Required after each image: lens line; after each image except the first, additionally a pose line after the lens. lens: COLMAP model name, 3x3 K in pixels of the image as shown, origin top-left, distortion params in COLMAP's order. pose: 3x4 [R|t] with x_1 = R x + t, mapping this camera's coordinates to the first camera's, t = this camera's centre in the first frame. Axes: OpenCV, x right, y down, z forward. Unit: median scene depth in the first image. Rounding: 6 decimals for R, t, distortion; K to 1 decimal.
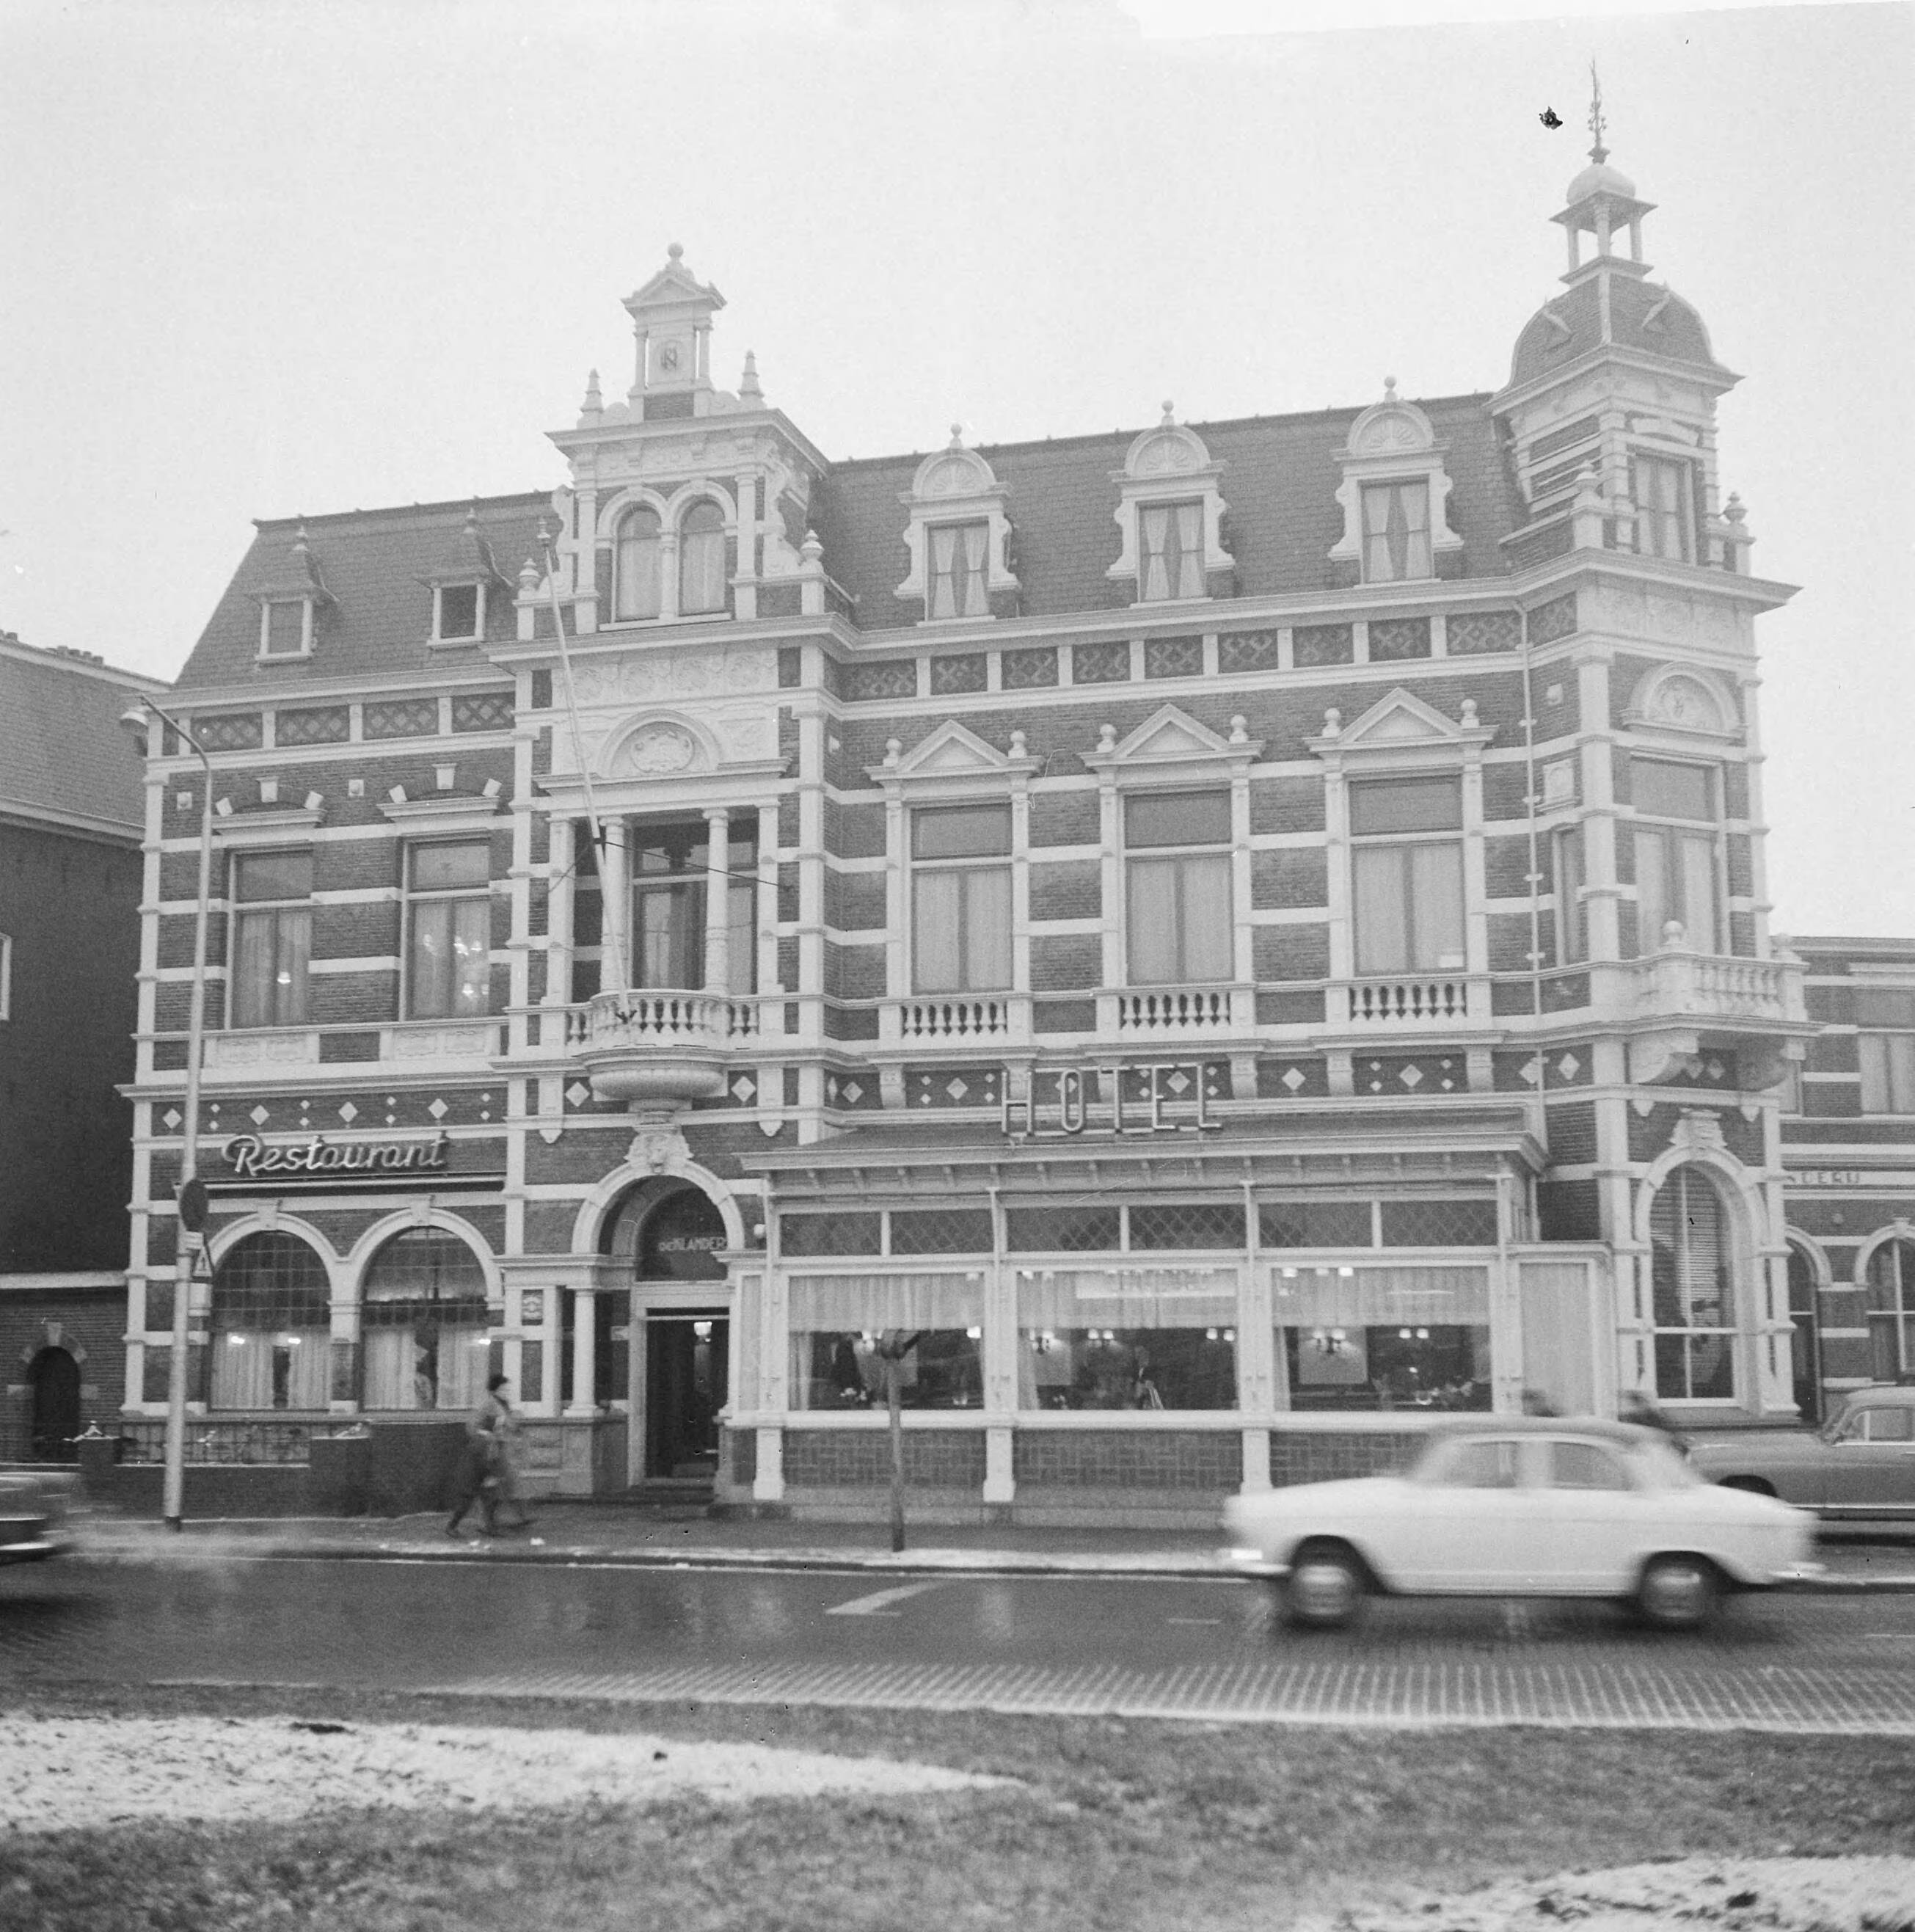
lens RADIAL K [[2544.1, 0, 929.3], [0, 2544.1, 967.0], [0, 0, 1]] dist [0.012387, 0.000000]
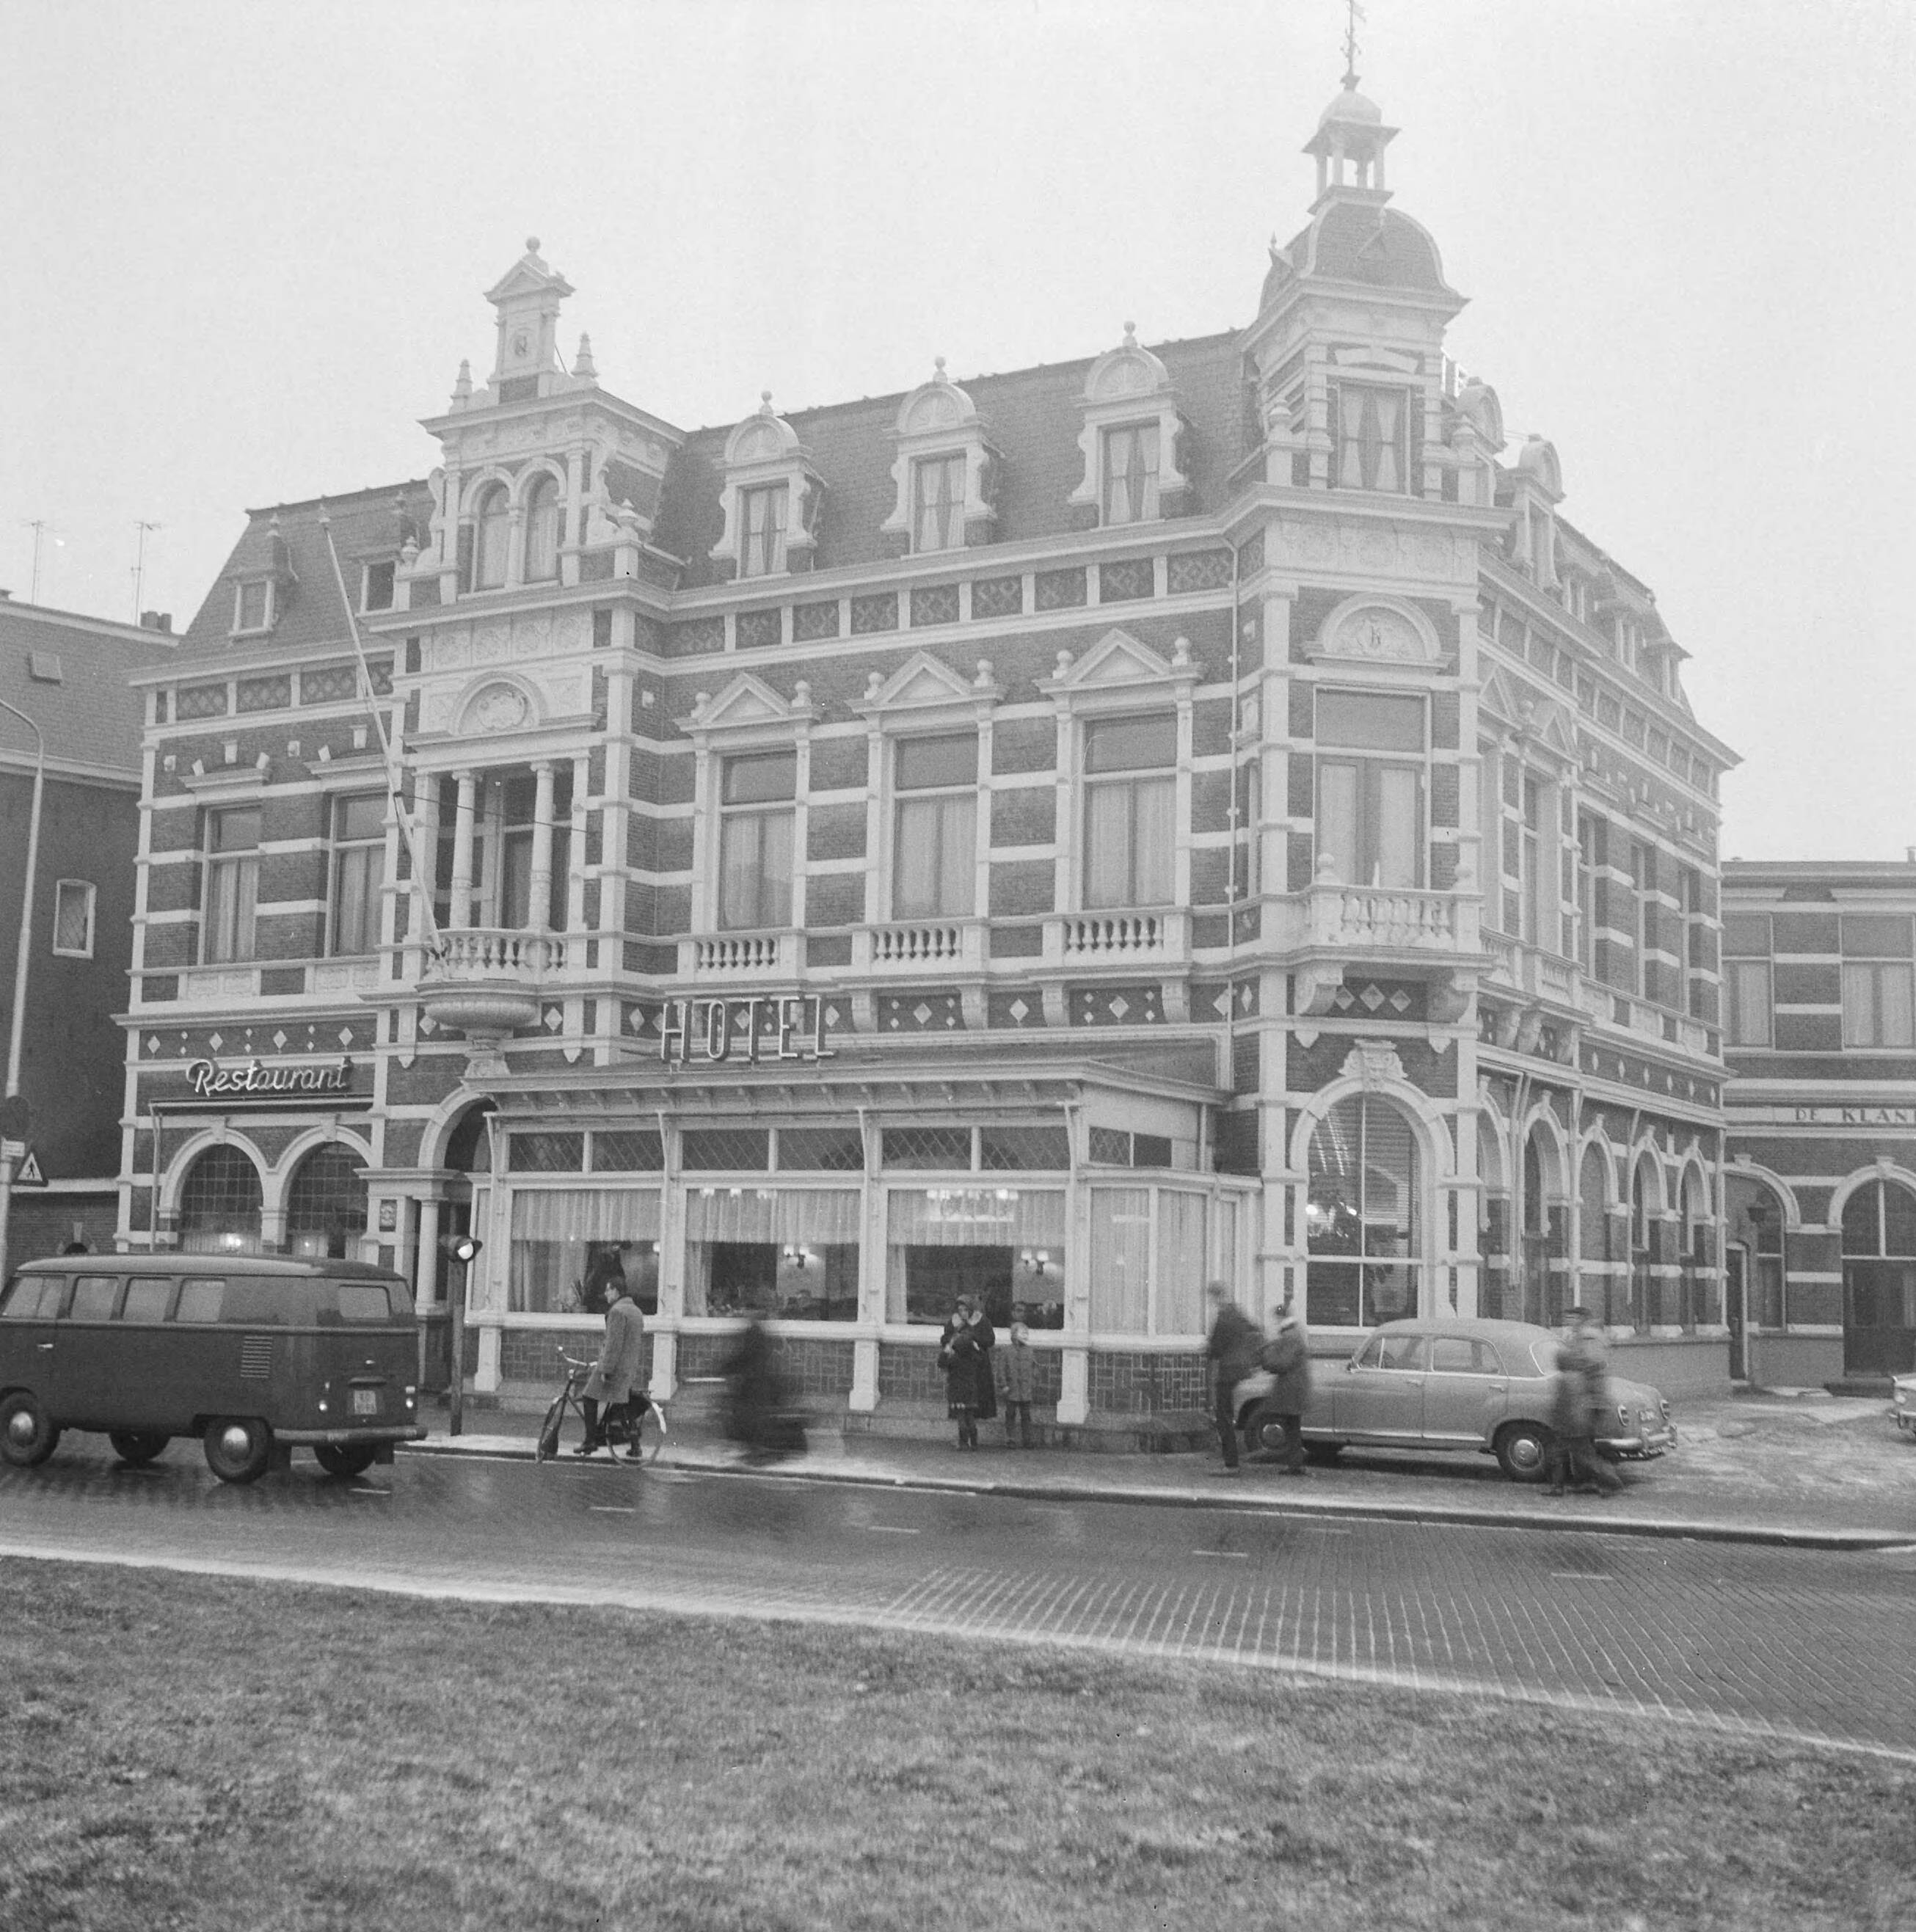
lens RADIAL K [[2544.3, 0, 956.5], [0, 2544.3, 964.1], [0, 0, 1]] dist [0.012387, 0.000000]
pose [[0.968904, -0.003851, -0.247408, 0.361106], [0.010166, 0.999654, 0.024250, -0.000183], [0.247229, -0.026011, 0.968608, -0.010647]]
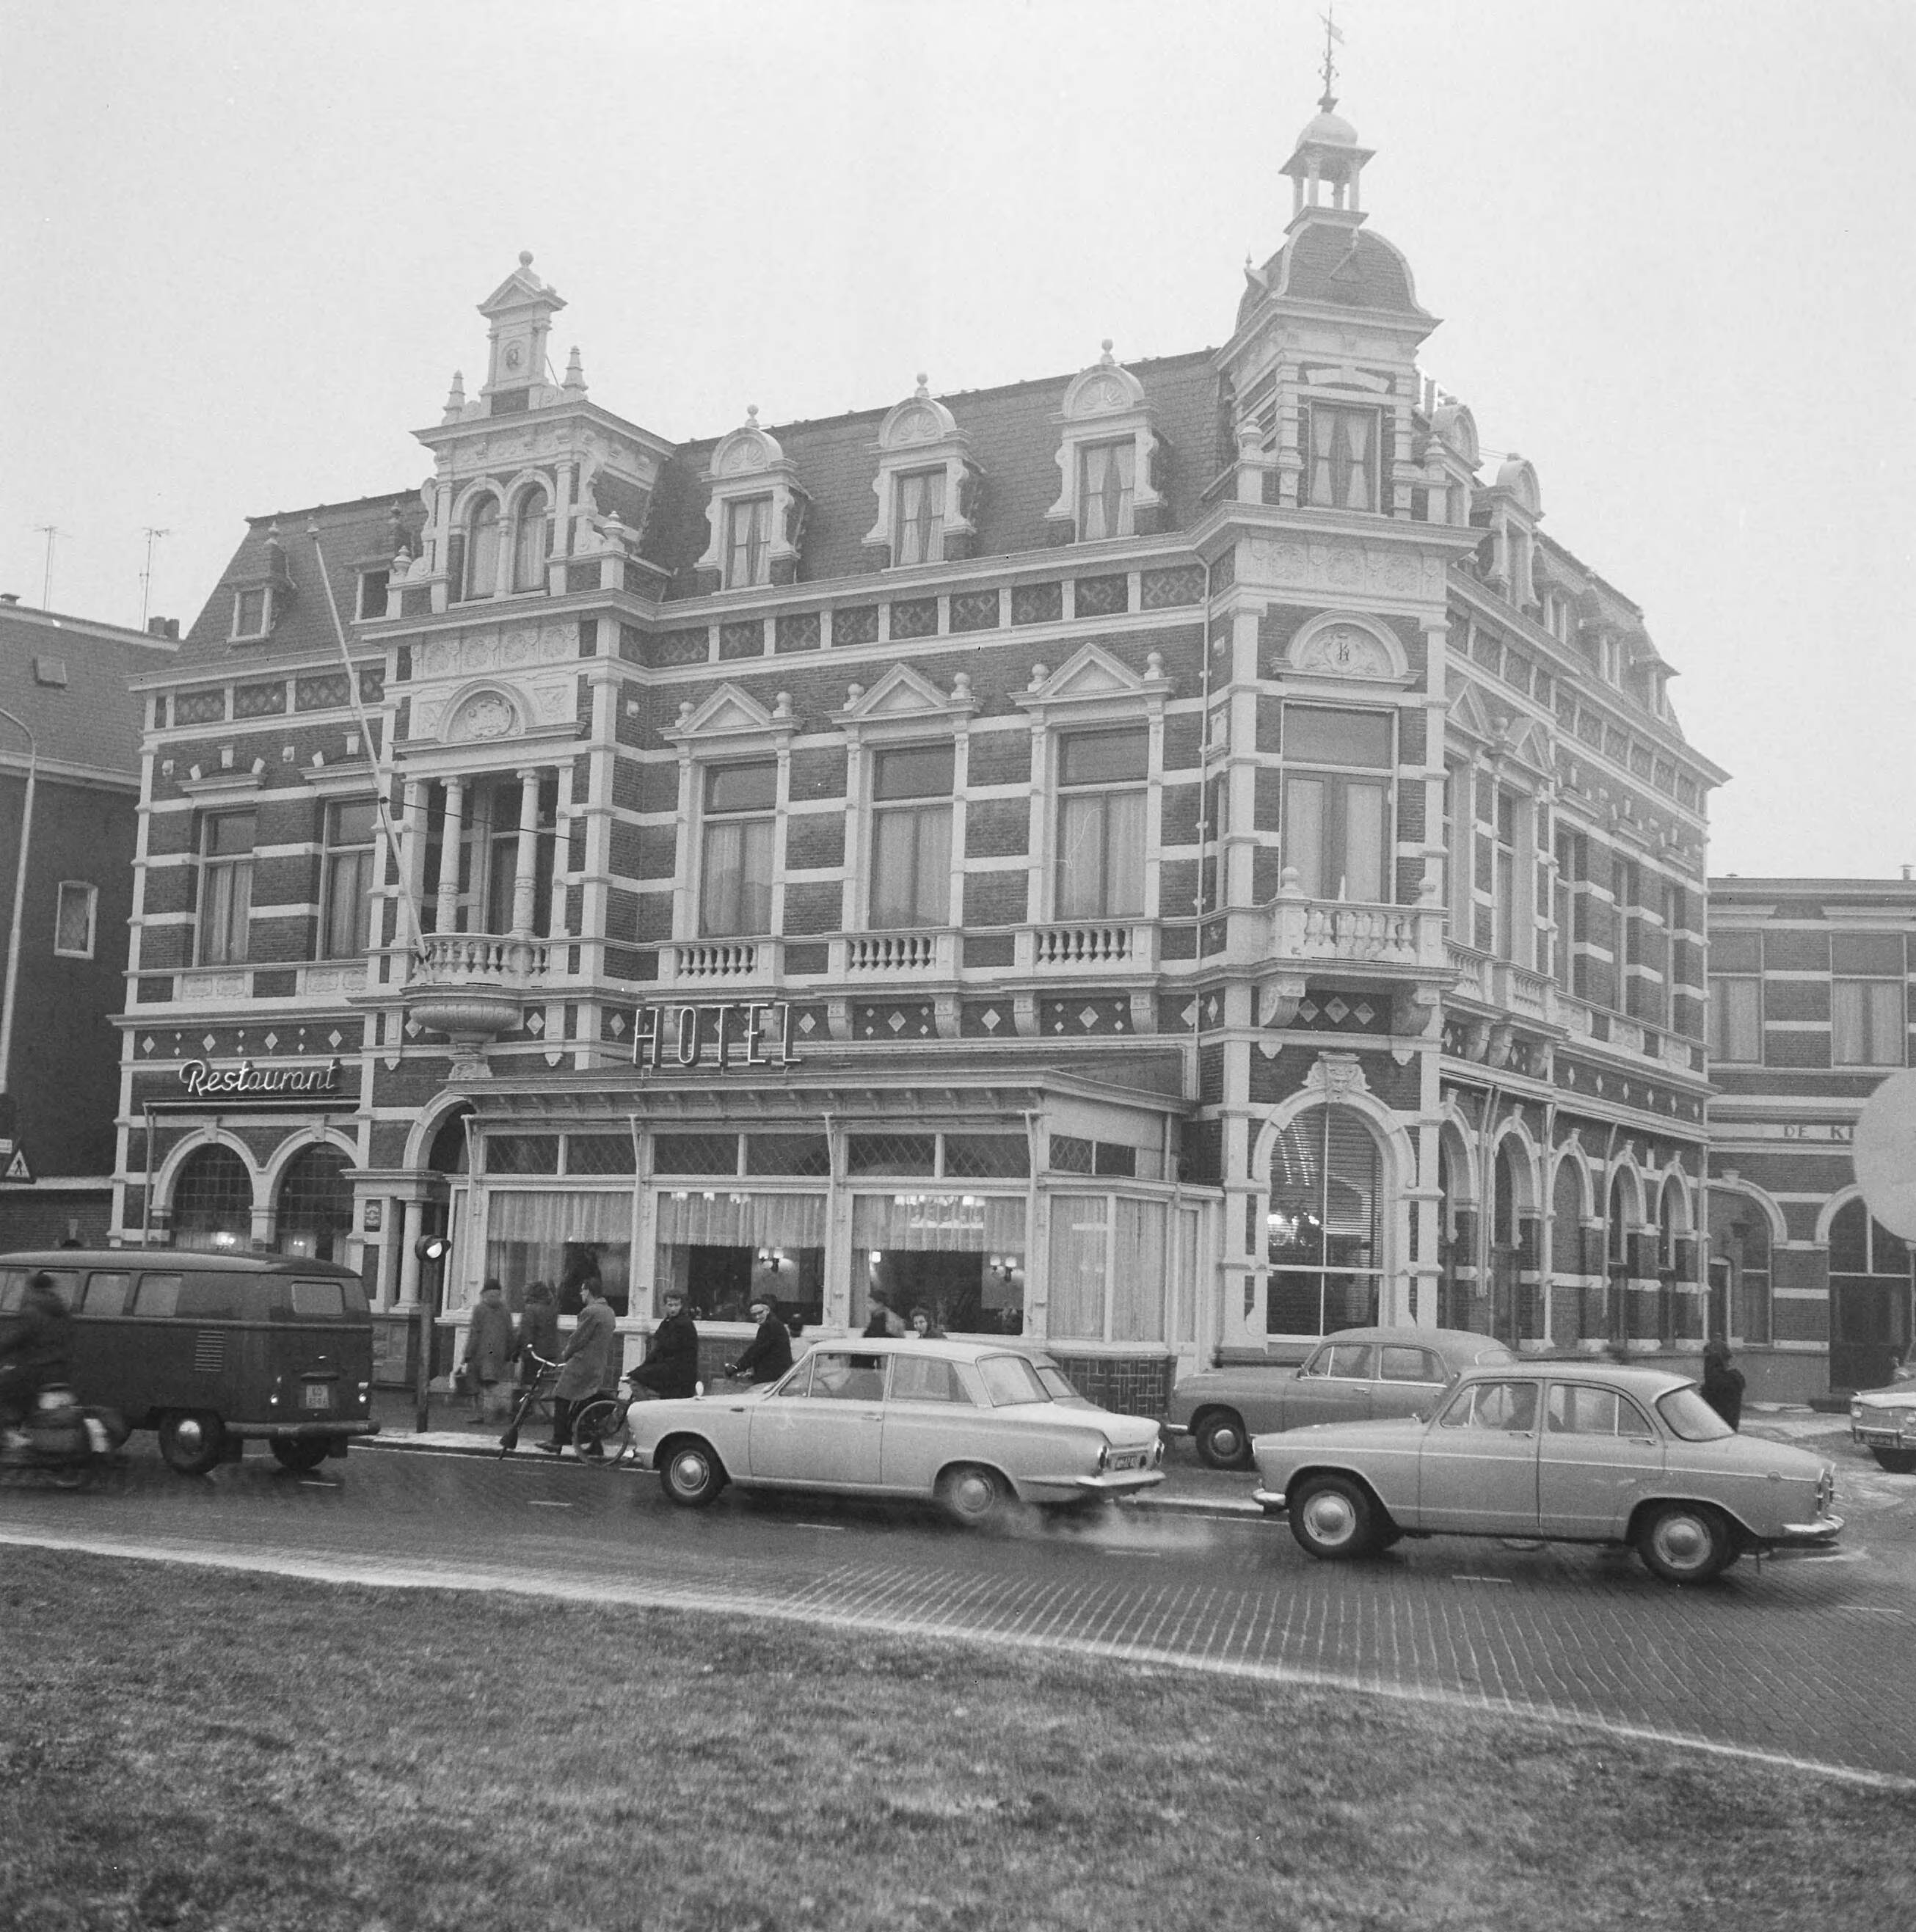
lens RADIAL K [[2544.3, 0, 954.0], [0, 2544.3, 966.1], [0, 0, 1]] dist [0.012387, 0.000000]
pose [[0.965425, 0.004695, -0.260640, 0.386792], [0.000923, 0.999770, 0.021430, -0.000372], [0.260681, -0.020930, 0.965198, -0.016202]]
